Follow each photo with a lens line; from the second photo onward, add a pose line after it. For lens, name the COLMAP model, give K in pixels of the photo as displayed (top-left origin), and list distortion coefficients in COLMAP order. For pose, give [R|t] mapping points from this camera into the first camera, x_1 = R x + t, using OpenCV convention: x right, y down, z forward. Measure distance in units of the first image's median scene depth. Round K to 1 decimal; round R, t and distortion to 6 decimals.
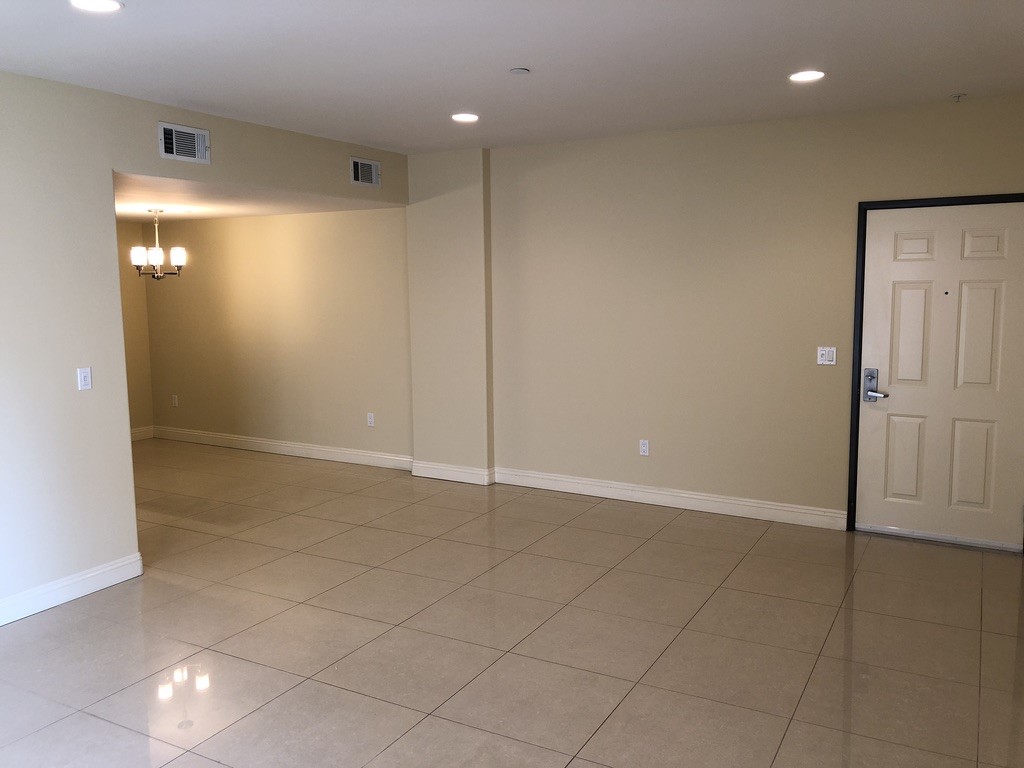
lens RADIAL K [[846.0, 0, 506.7], [0, 846.0, 384.3], [0, 0, 1]] dist [0.051786, -0.043458]
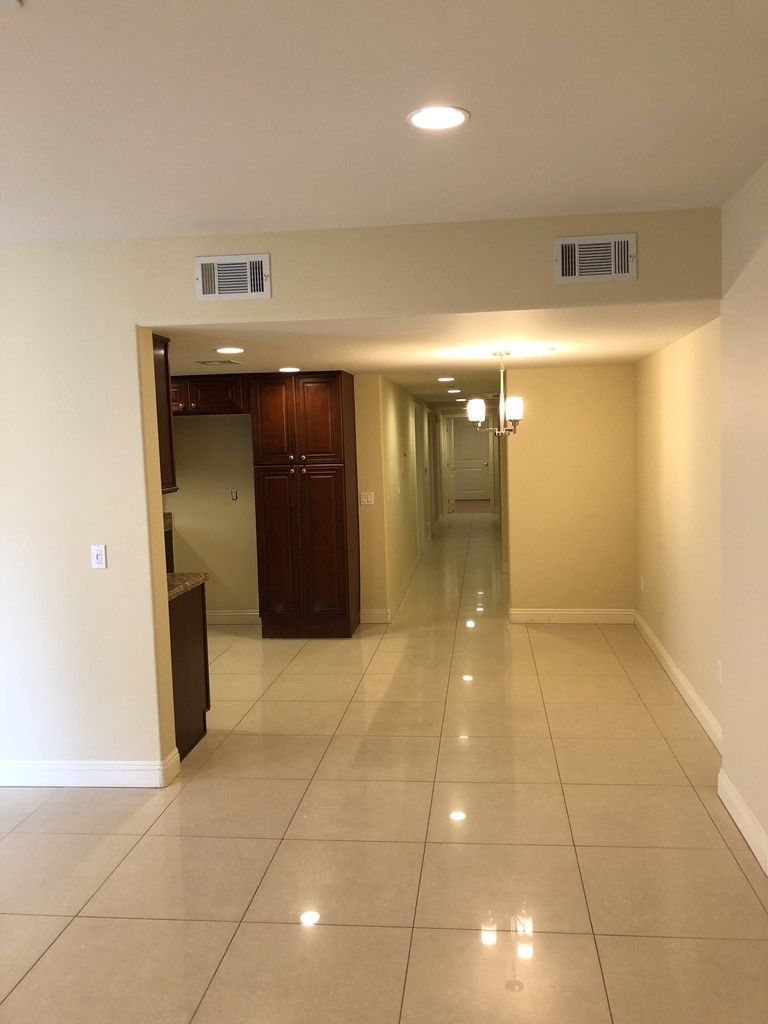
lens RADIAL K [[846.0, 0, 383.8], [0, 846.0, 512.7], [0, 0, 1]] dist [0.051786, -0.043458]
pose [[0.391772, 0.084682, -0.916157, 0.336431], [-0.092293, 0.994350, 0.052443, -0.094253], [0.915422, 0.064009, 0.397374, 0.658840]]
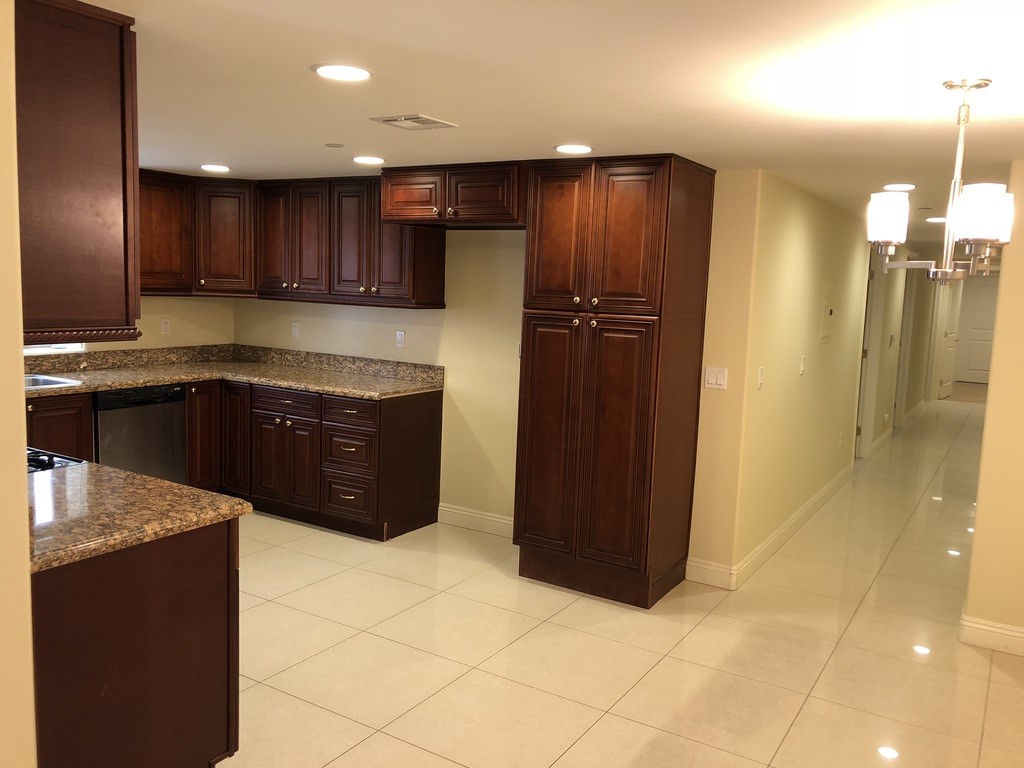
lens RADIAL K [[846.0, 0, 507.8], [0, 846.0, 387.0], [0, 0, 1]] dist [0.051786, -0.043458]
pose [[-0.034990, 0.136032, -0.990086, -0.054561], [-0.160584, 0.977055, 0.139916, -0.114364], [0.986402, 0.163887, -0.012343, 0.949275]]
